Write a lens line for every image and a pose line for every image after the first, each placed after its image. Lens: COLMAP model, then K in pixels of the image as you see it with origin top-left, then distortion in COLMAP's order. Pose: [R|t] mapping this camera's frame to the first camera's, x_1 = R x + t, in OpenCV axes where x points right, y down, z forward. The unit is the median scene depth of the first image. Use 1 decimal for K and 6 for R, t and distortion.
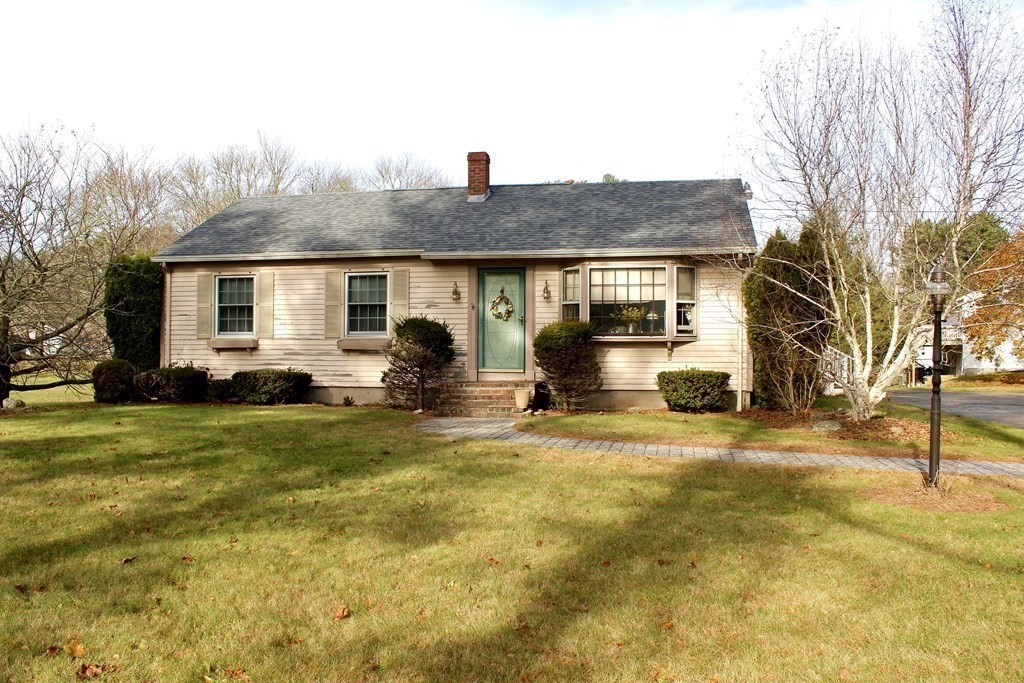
lens RADIAL K [[866.5, 0, 512.0], [0, 866.5, 345.9], [0, 0, 1]] dist [-0.173426, 0.163255]
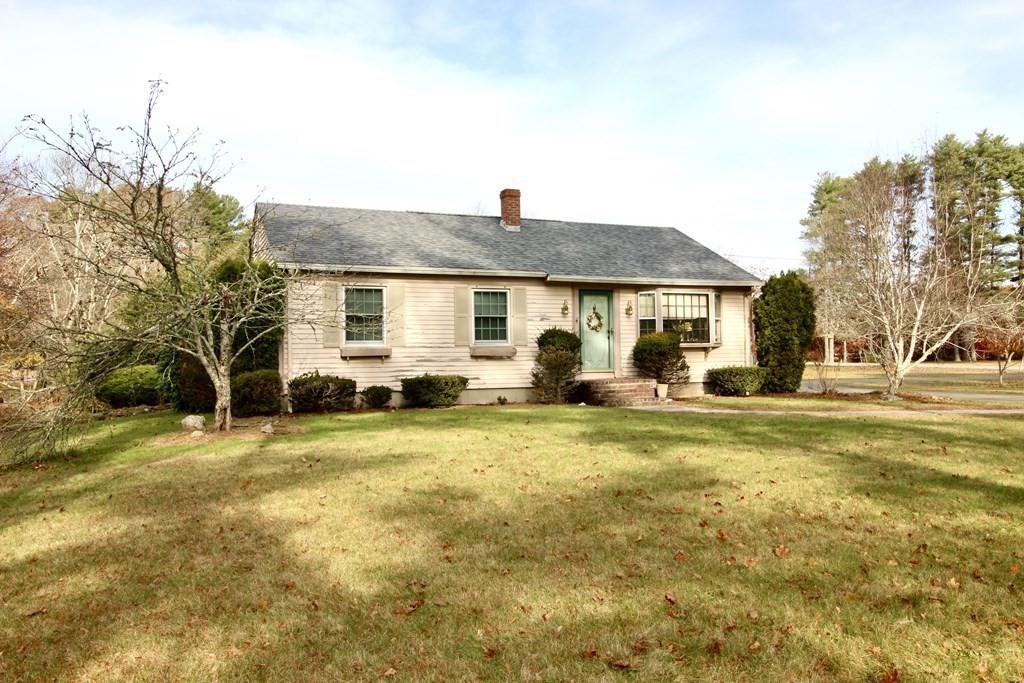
lens RADIAL K [[866.5, 0, 512.0], [0, 866.5, 345.9], [0, 0, 1]] dist [-0.173426, 0.163255]
pose [[0.815744, -0.004751, 0.578393, -0.818802], [0.012095, 0.999888, -0.008846, 0.001467], [-0.578286, 0.014212, 0.815710, 0.038692]]
